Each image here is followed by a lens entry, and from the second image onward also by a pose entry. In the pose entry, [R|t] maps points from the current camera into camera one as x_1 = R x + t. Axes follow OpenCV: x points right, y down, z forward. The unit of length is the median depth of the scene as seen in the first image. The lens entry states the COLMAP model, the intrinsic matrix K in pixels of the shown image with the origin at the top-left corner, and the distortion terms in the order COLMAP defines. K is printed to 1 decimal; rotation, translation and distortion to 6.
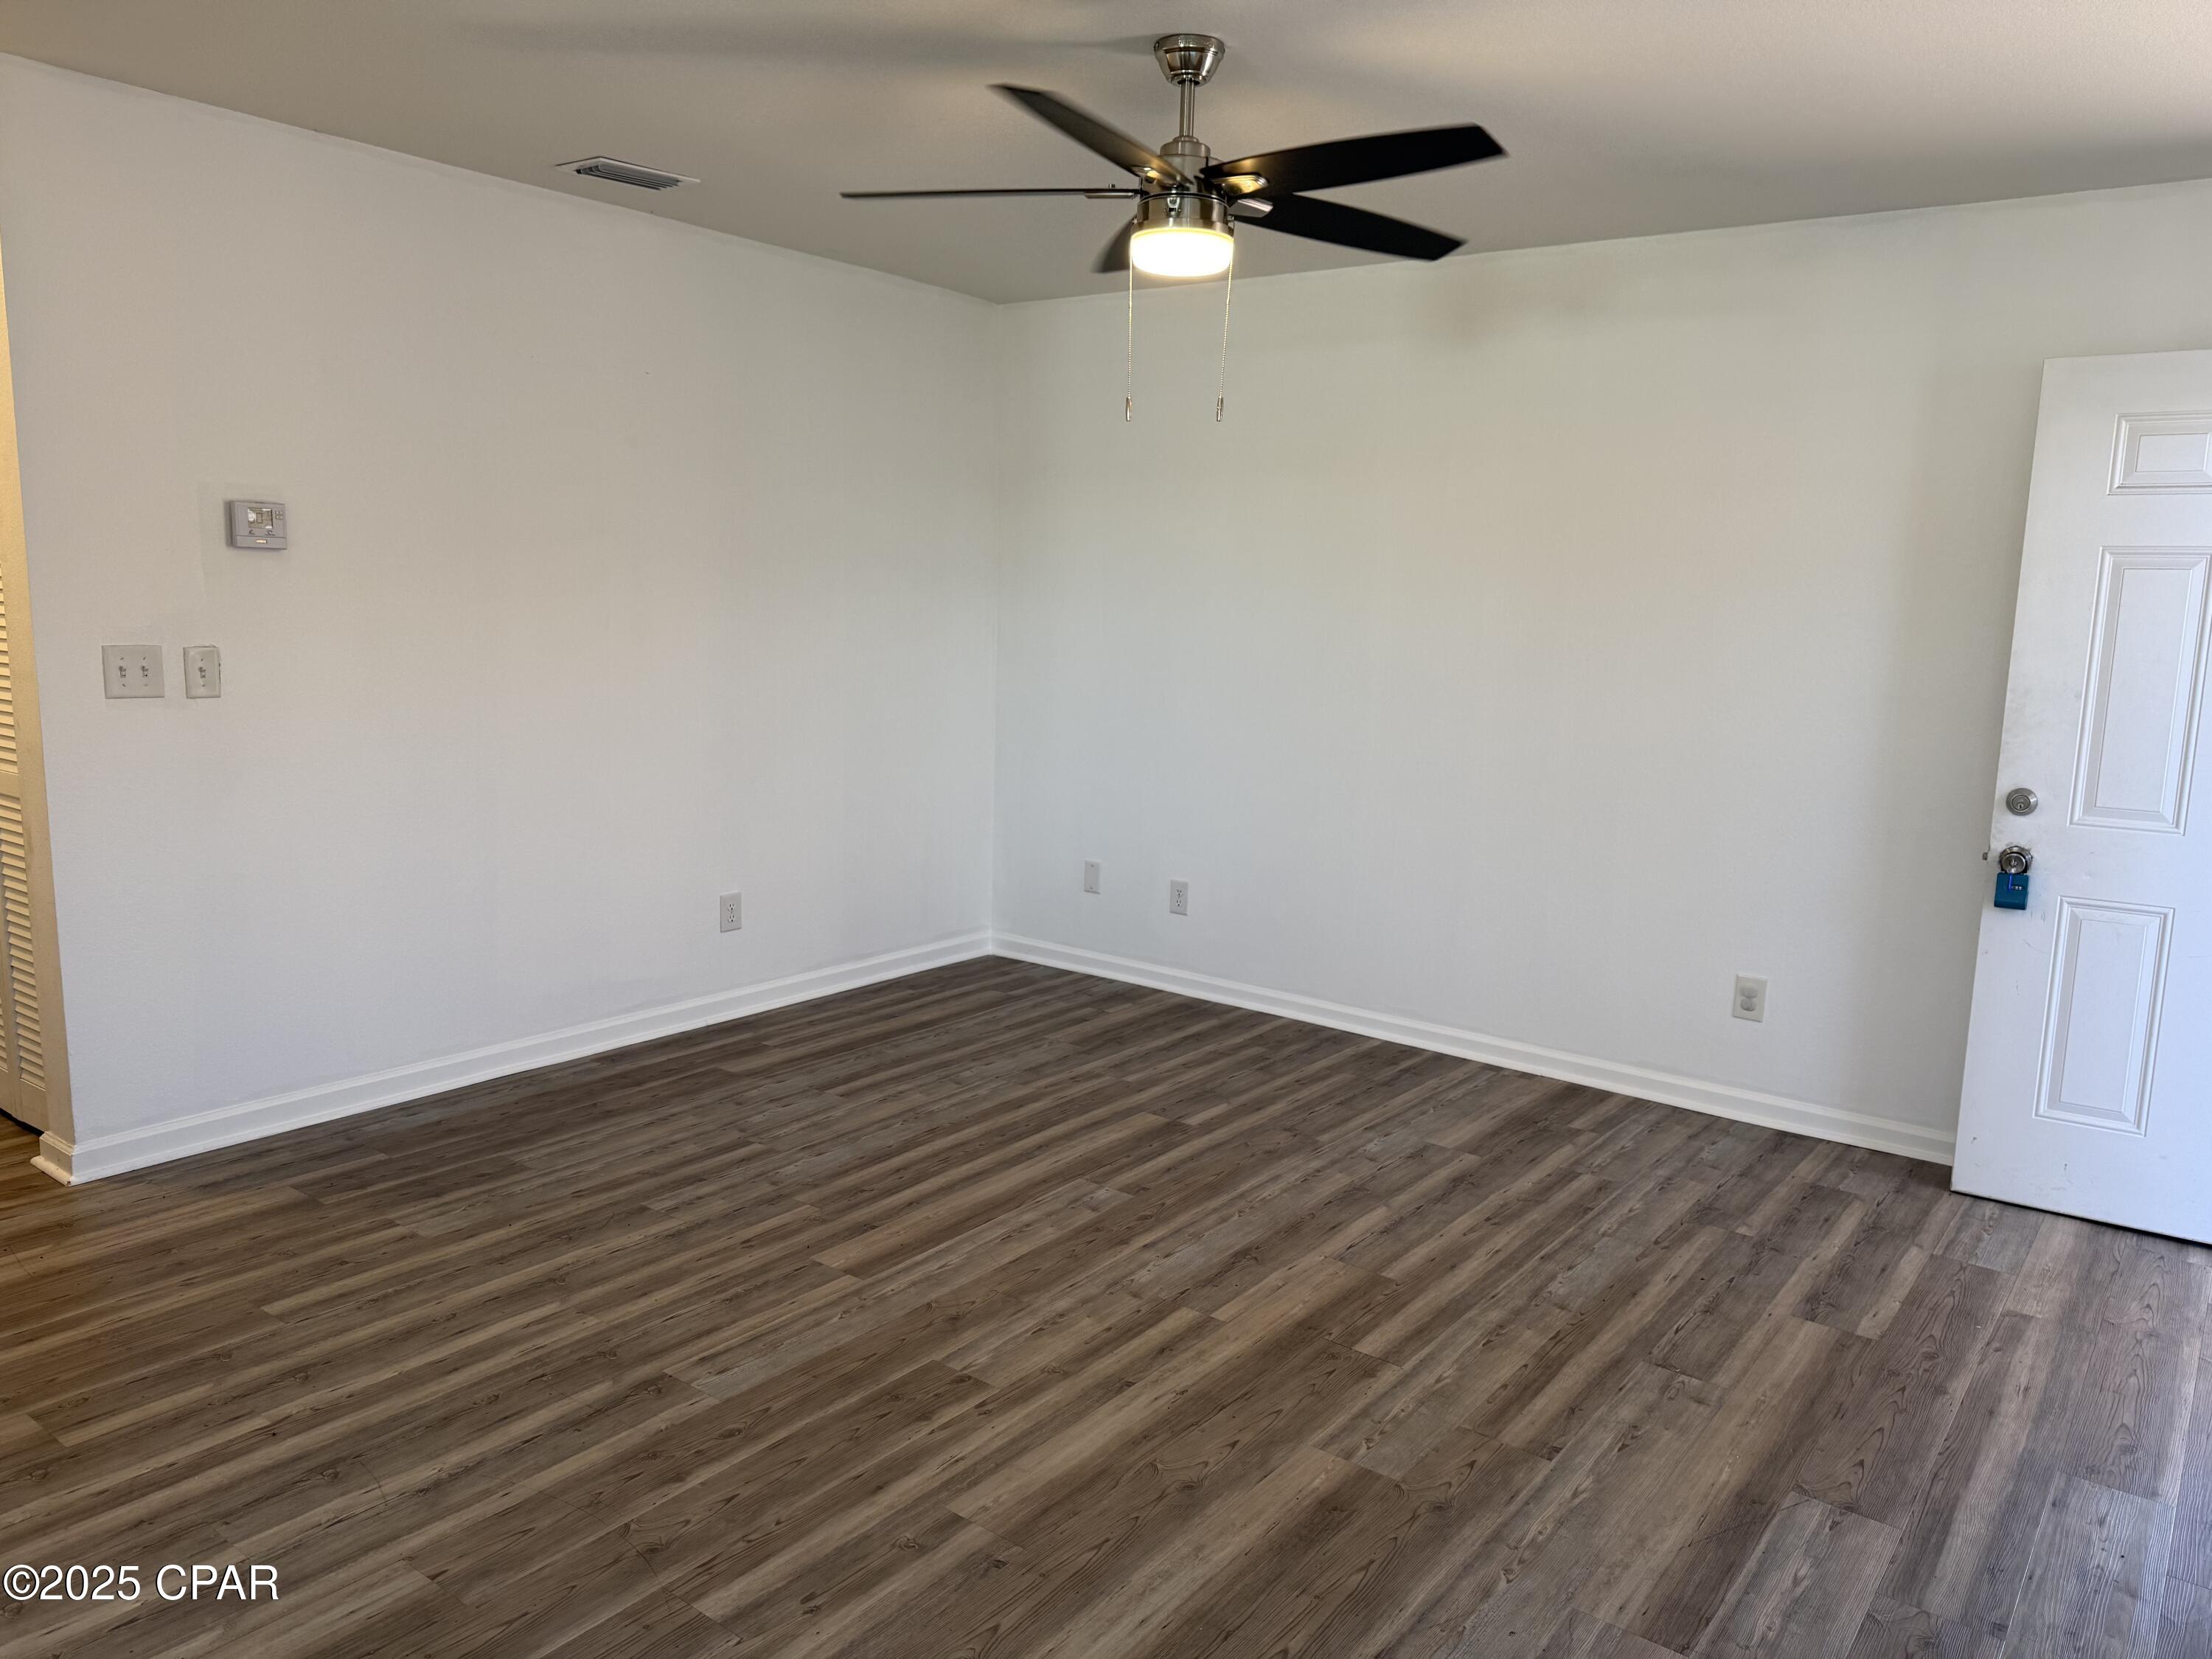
lens RADIAL K [[1558.4, 0, 1110.8], [0, 1558.4, 823.4], [0, 0, 1]] dist [0.146284, -0.260413]
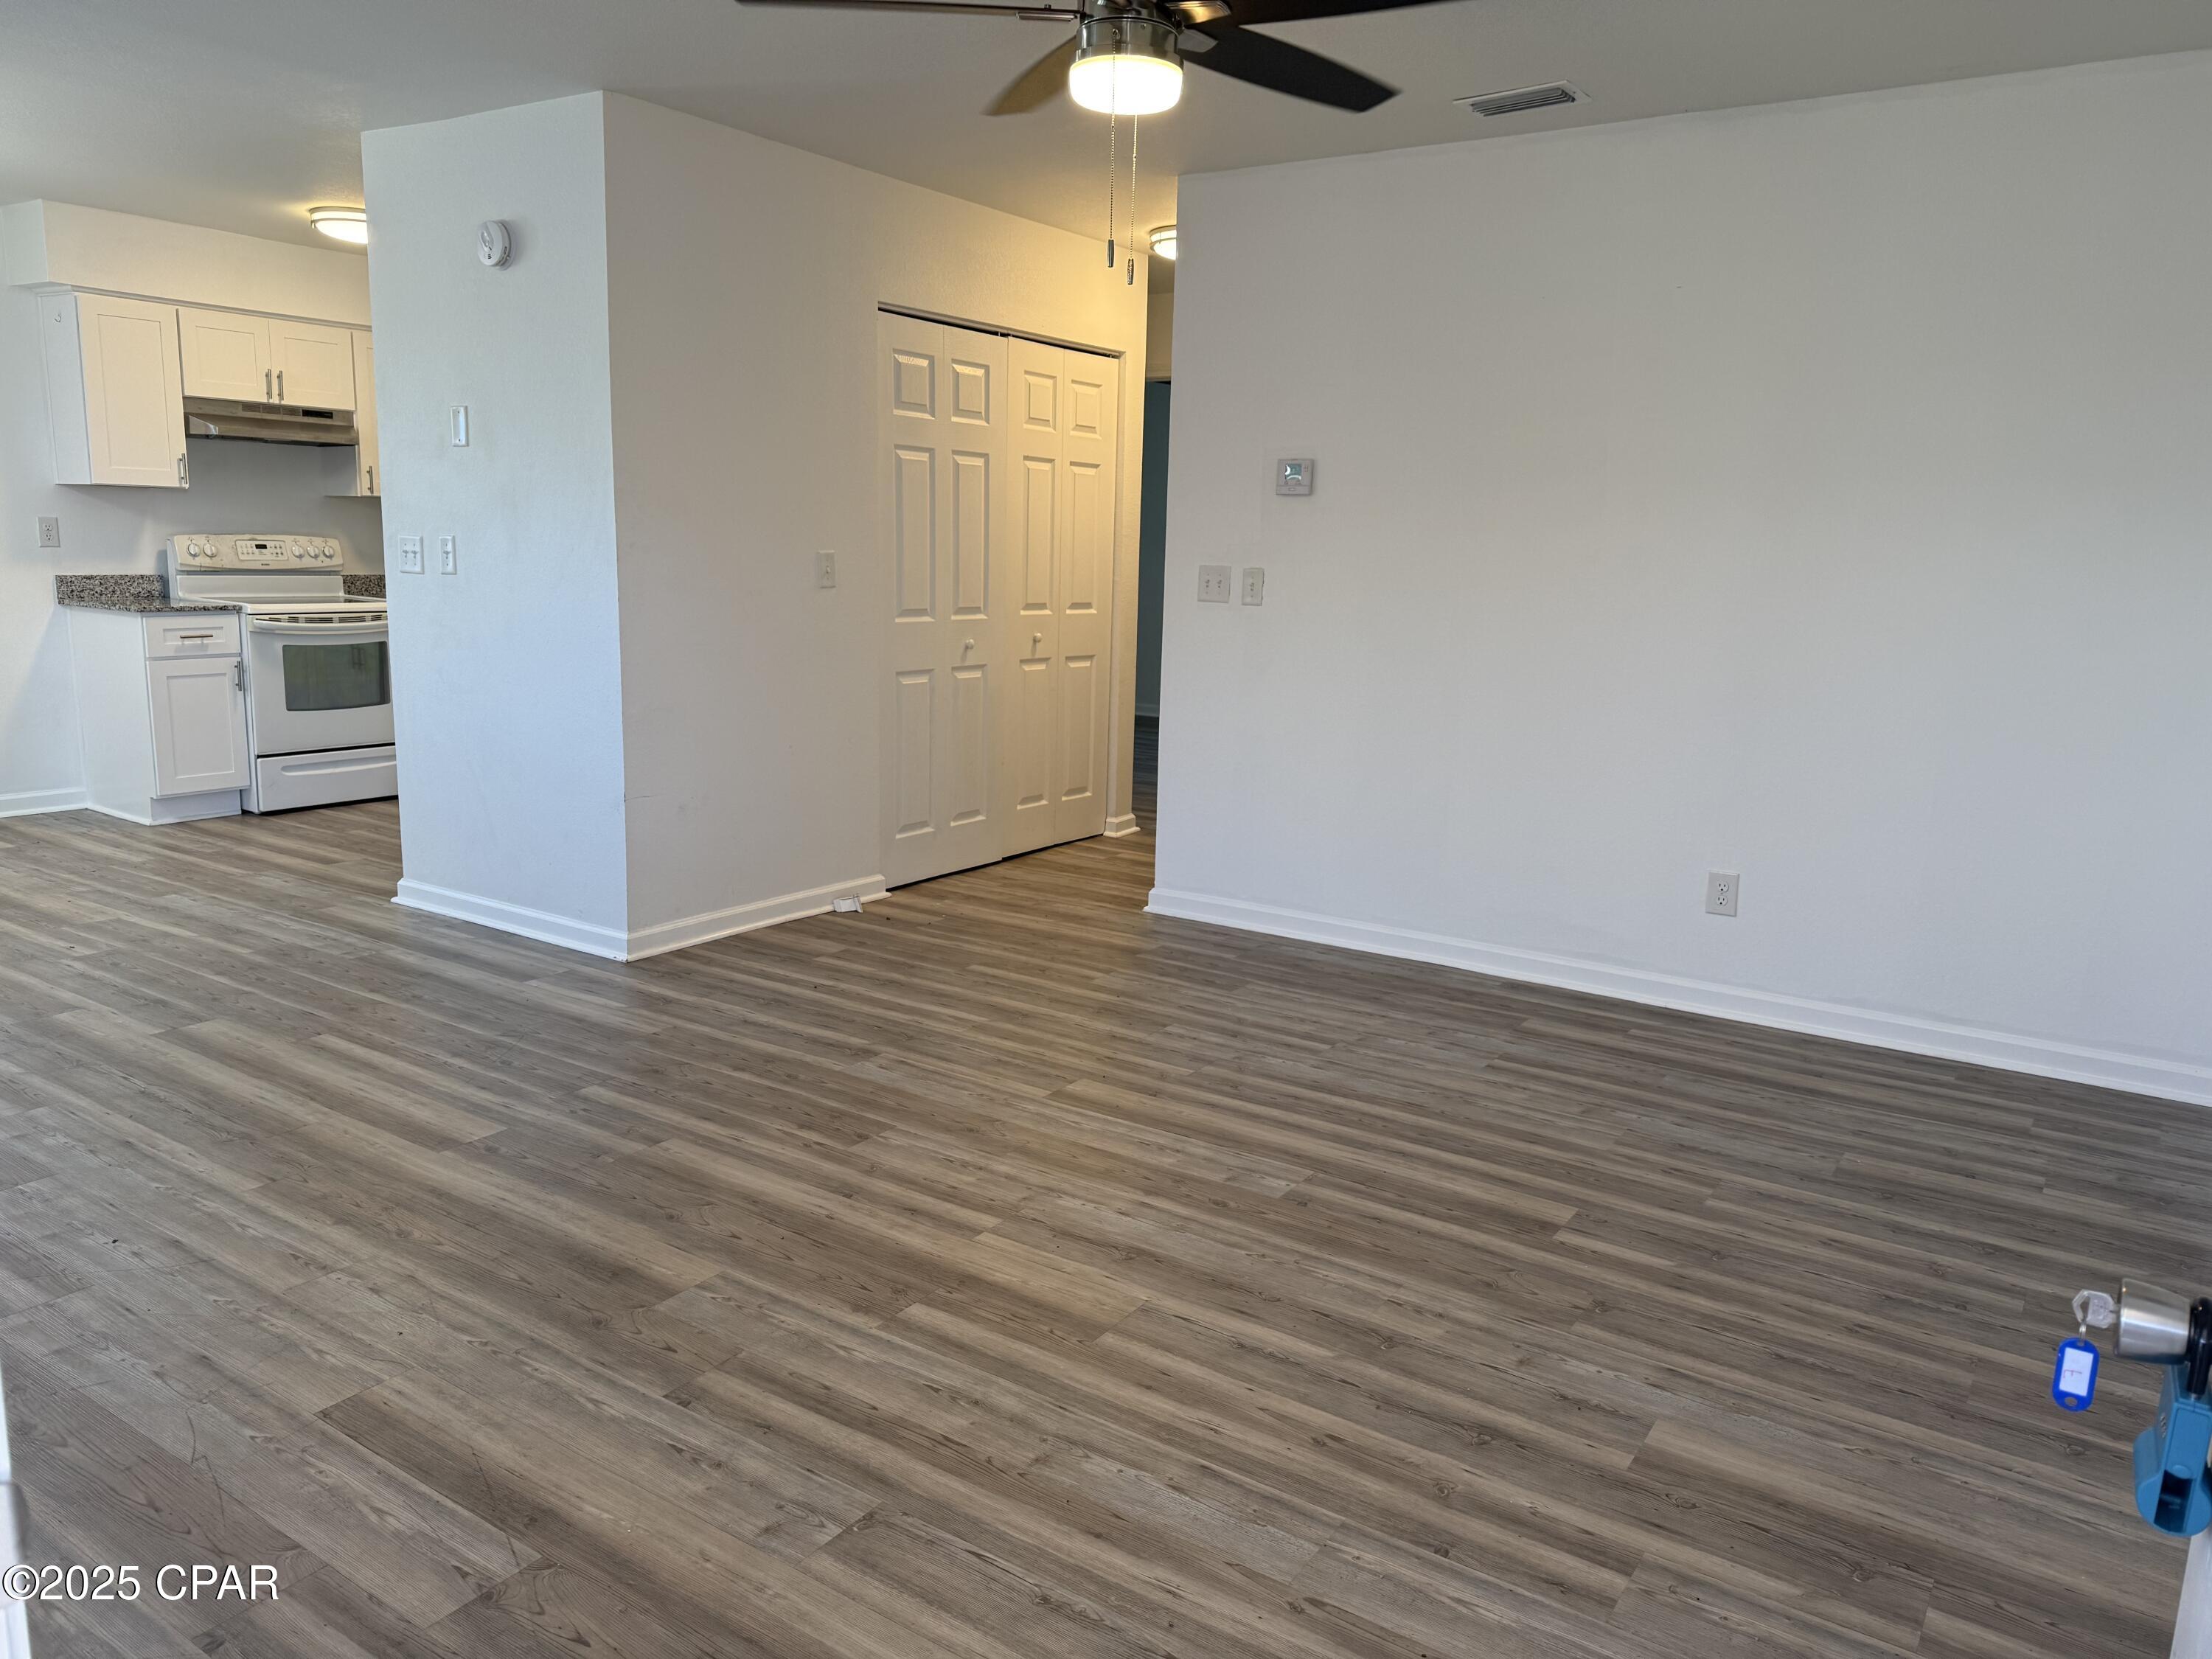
lens RADIAL K [[1558.4, 0, 1110.8], [0, 1558.4, 823.4], [0, 0, 1]] dist [0.146284, -0.260413]
pose [[0.045682, 0.150475, -0.987558, 0.841321], [-0.171174, 0.975148, 0.140666, -0.065250], [0.984181, 0.162618, 0.070304, 0.842293]]
